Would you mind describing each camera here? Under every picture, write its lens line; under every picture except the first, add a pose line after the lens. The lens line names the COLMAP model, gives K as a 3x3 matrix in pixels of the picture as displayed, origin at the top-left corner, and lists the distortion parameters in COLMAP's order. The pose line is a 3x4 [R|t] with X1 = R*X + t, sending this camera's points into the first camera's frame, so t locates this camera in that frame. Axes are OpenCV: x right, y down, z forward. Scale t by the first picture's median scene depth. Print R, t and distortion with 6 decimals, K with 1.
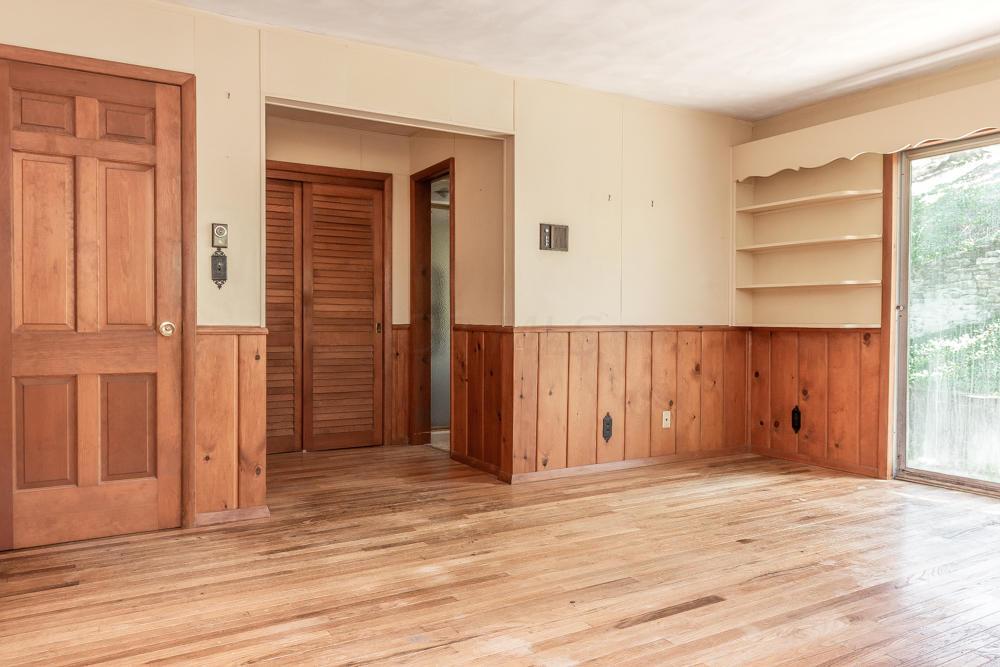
lens RADIAL K [[763.1, 0, 491.4], [0, 763.1, 333.1], [0, 0, 1]] dist [0.074385, 0.001475]
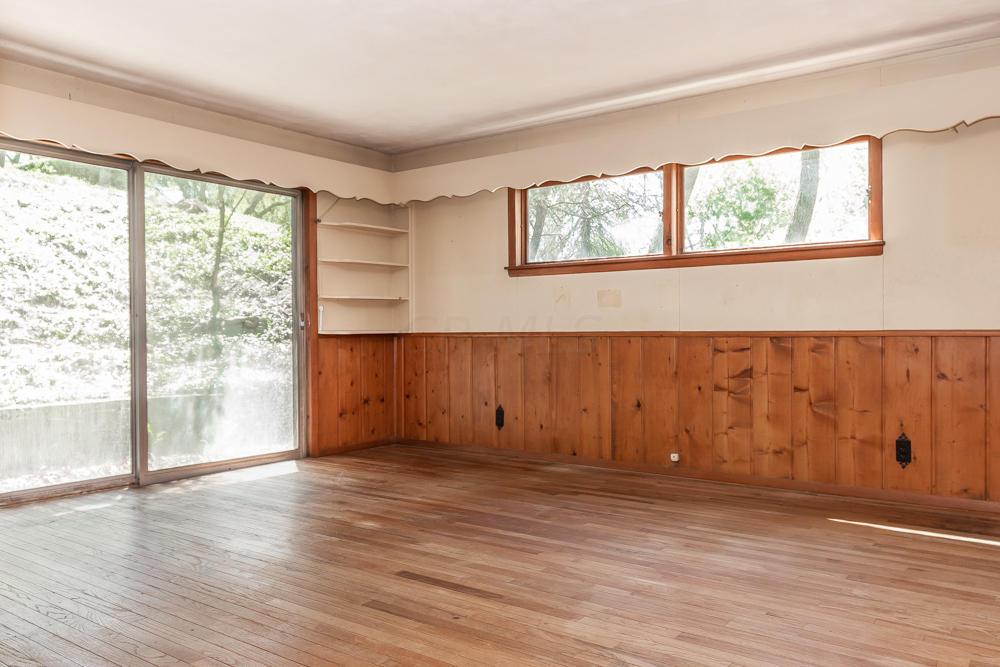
lens RADIAL K [[763.1, 0, 489.9], [0, 763.1, 332.1], [0, 0, 1]] dist [0.074385, 0.001475]
pose [[-0.389234, -0.007264, 0.921110, -0.830059], [0.015586, 0.999774, 0.014470, -0.026205], [-0.921007, 0.019989, -0.389033, 1.374325]]
